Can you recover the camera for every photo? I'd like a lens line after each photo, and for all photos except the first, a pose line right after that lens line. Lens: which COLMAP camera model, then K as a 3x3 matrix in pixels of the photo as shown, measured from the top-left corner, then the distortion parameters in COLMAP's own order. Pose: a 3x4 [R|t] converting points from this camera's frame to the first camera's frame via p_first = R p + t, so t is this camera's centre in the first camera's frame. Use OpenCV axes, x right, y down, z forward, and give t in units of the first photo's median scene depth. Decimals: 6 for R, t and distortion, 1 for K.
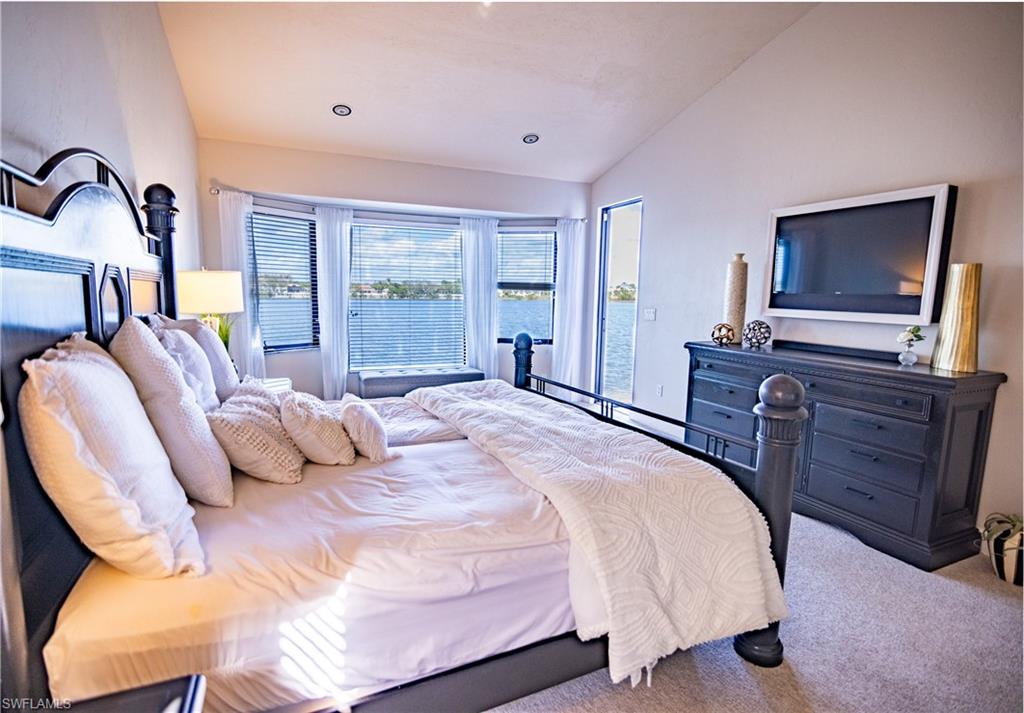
lens RADIAL K [[508.7, 0, 510.8], [0, 508.7, 358.5], [0, 0, 1]] dist [-0.023687, -0.000712]
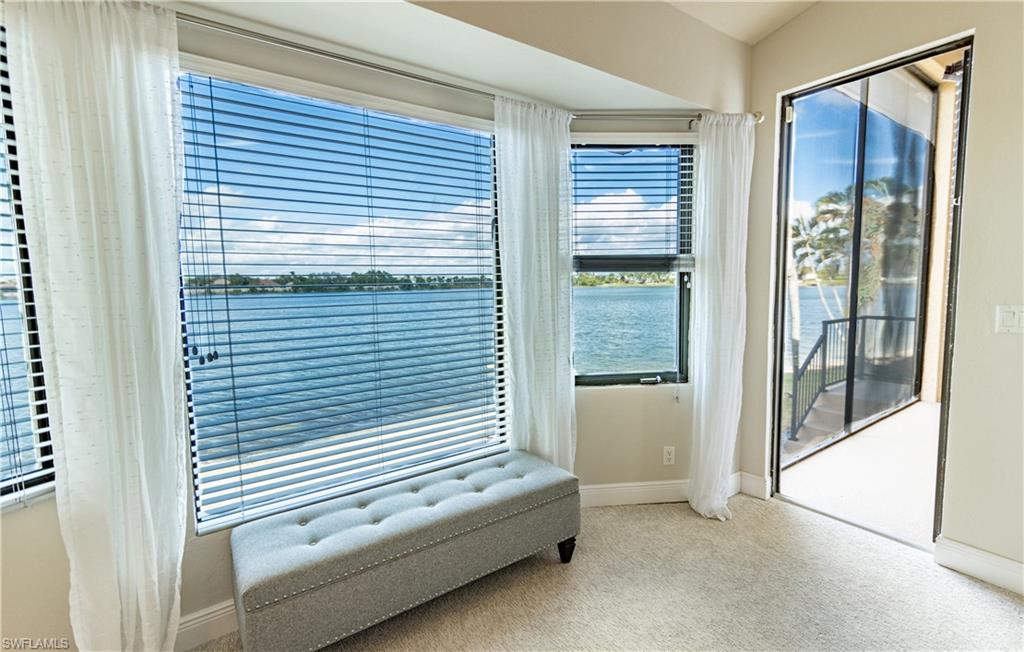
lens RADIAL K [[466.6, 0, 519.5], [0, 466.6, 322.8], [0, 0, 1]] dist [0.002966, 0.000078]
pose [[0.976099, -0.052985, 0.210771, -0.185735], [0.061201, 0.997591, -0.032647, -0.093600], [-0.208533, 0.044766, 0.976990, 0.709409]]
